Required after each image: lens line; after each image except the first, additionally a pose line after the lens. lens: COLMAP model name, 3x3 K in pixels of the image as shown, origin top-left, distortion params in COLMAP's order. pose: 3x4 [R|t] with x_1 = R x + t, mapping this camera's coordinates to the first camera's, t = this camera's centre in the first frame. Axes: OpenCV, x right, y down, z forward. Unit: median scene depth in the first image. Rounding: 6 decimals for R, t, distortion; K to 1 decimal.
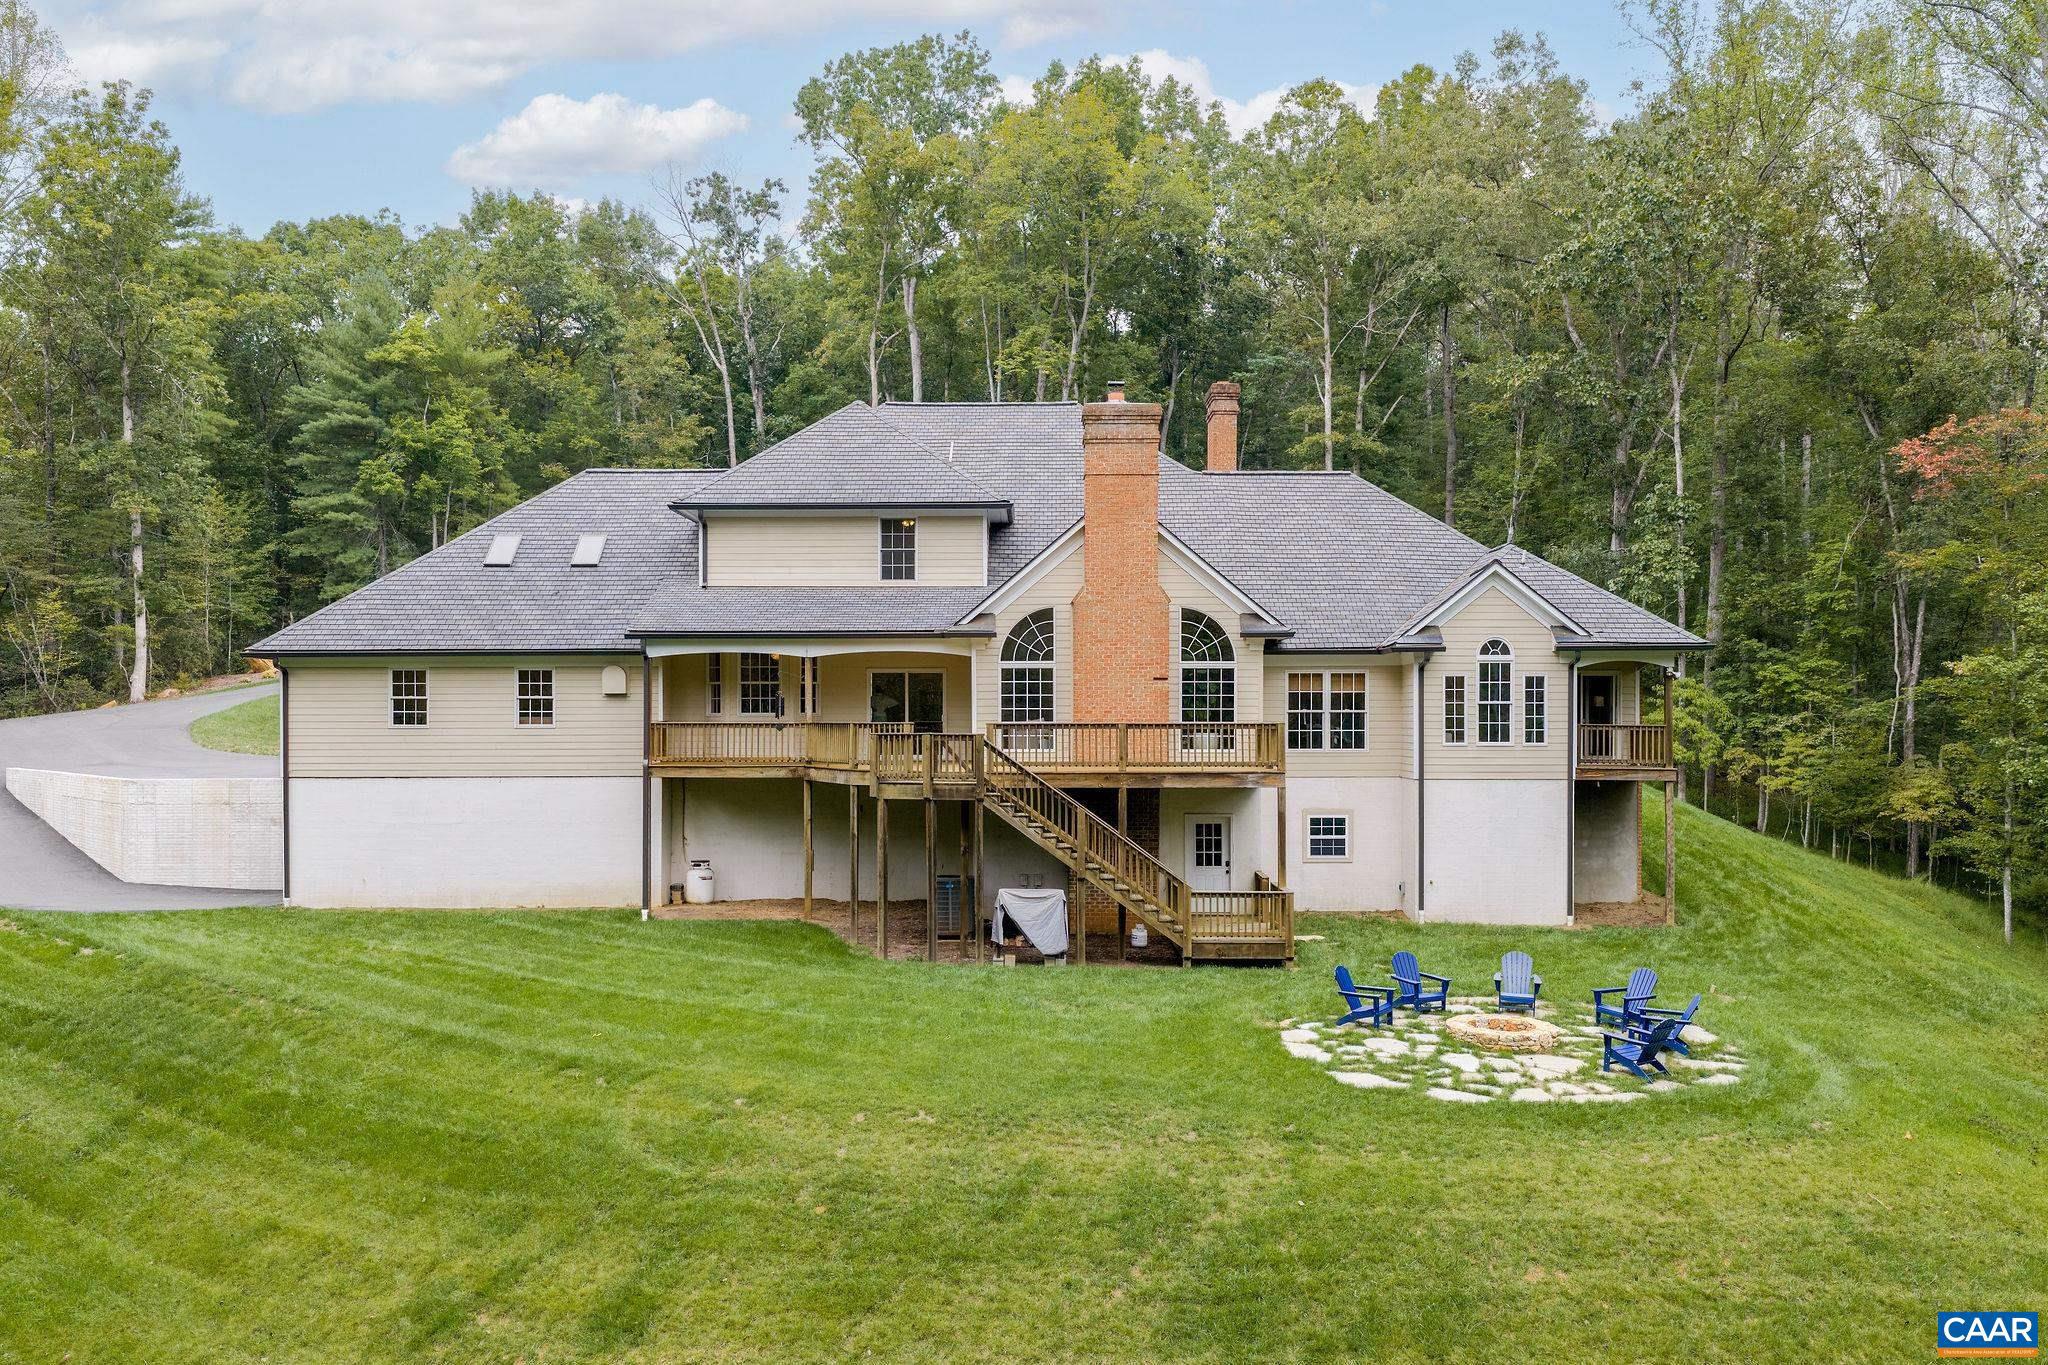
lens RADIAL K [[1719.0, 0, 1026.8], [0, 1719.0, 679.2], [0, 0, 1]] dist [0.073710, -0.165882]
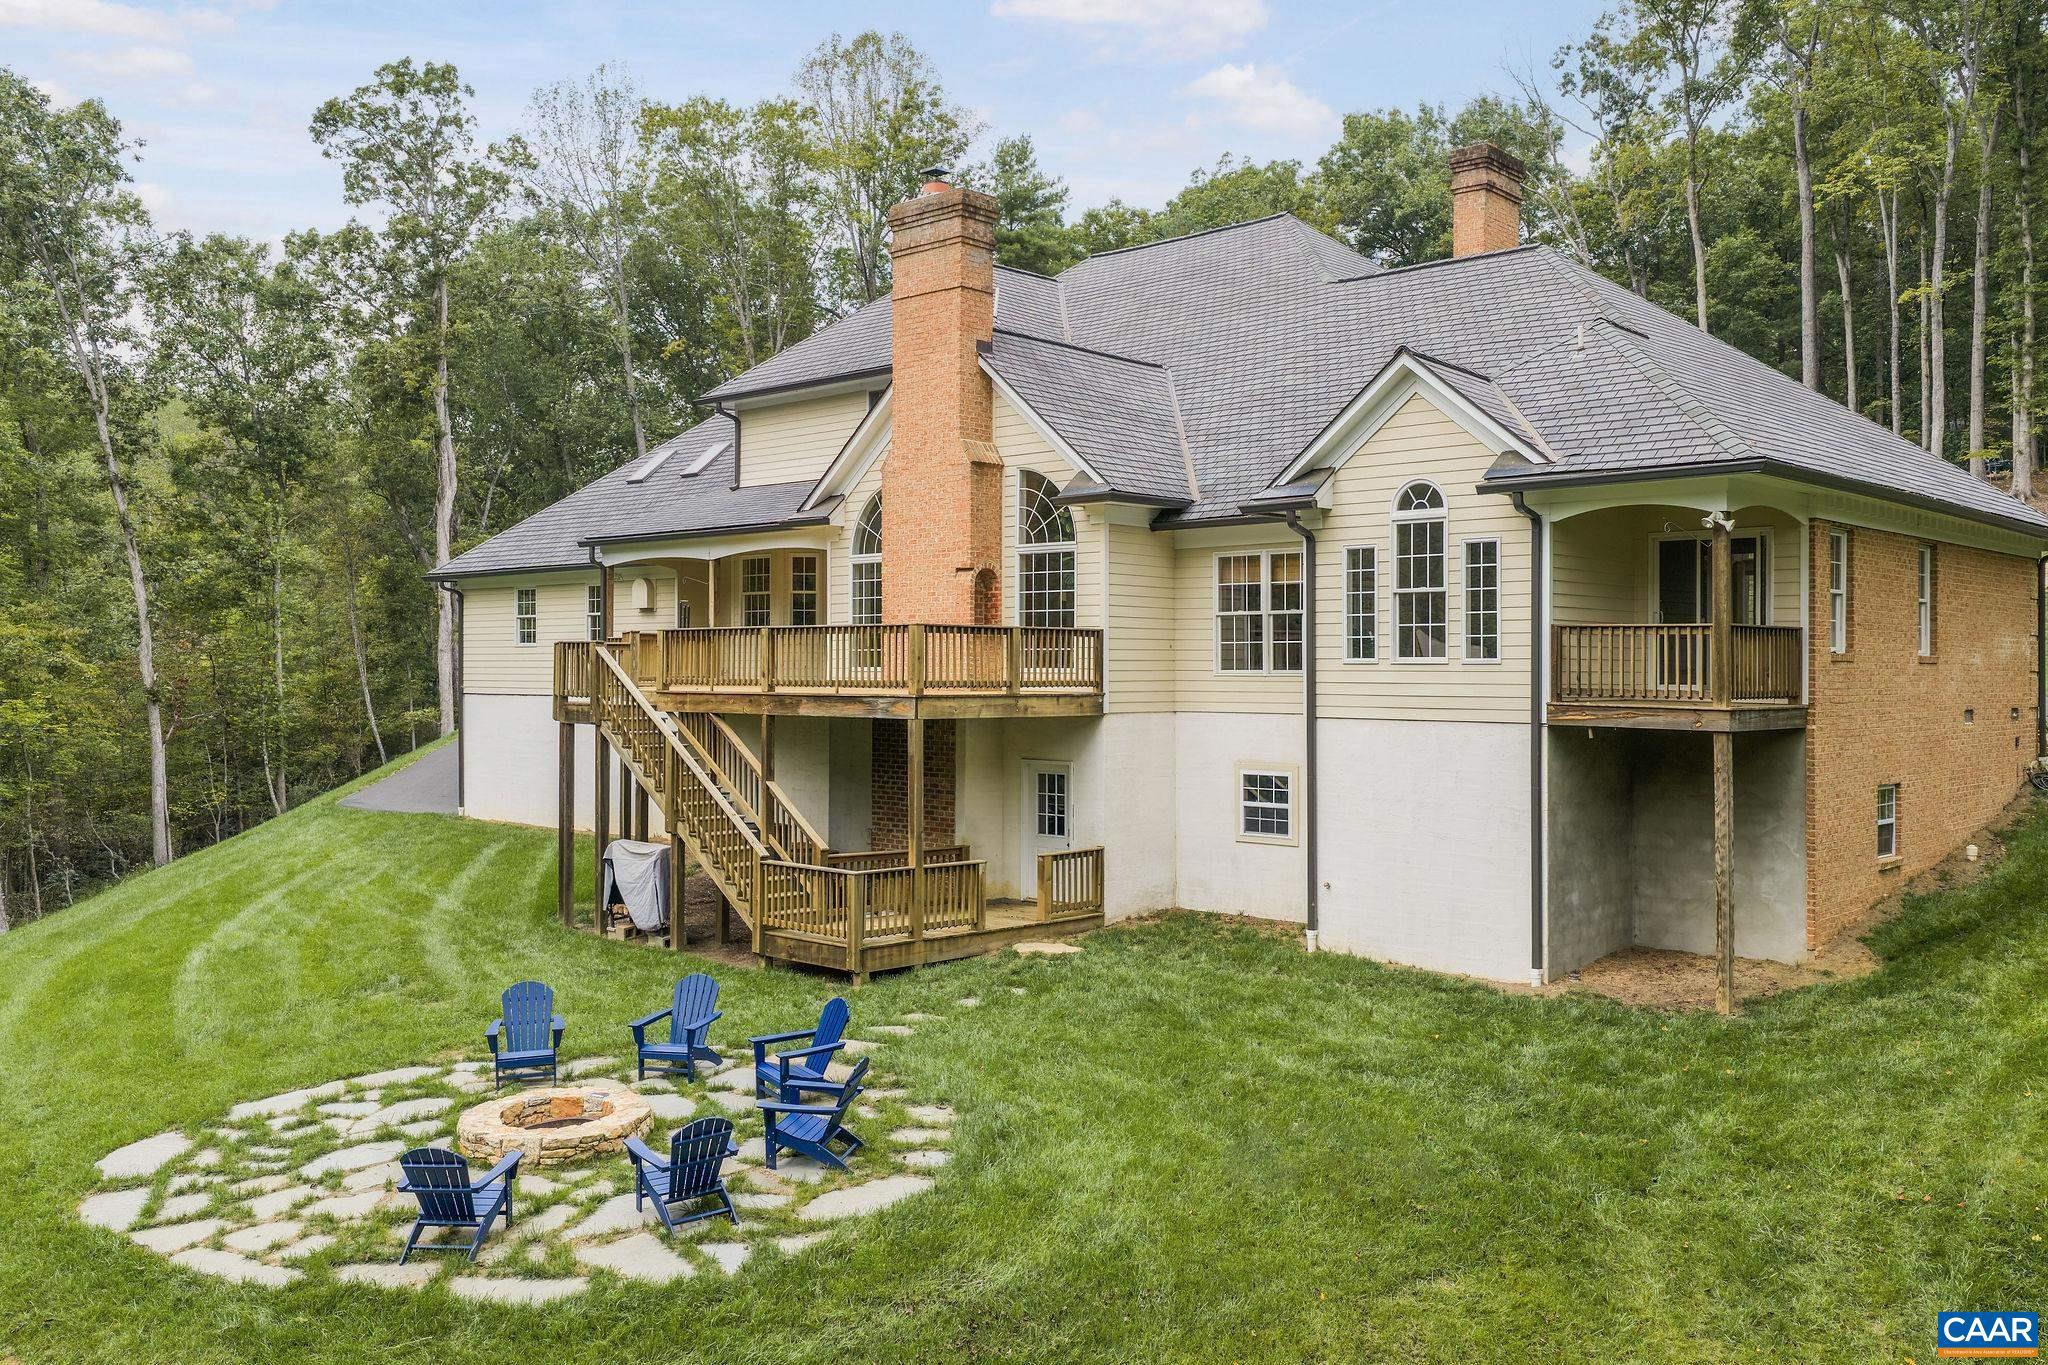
lens RADIAL K [[1719.0, 0, 1026.8], [0, 1719.0, 679.2], [0, 0, 1]] dist [0.073710, -0.165882]
pose [[0.740623, 0.007031, -0.671884, 0.567189], [0.011458, 0.999668, 0.023091, 0.028802], [0.671823, -0.024801, 0.740296, 0.473382]]
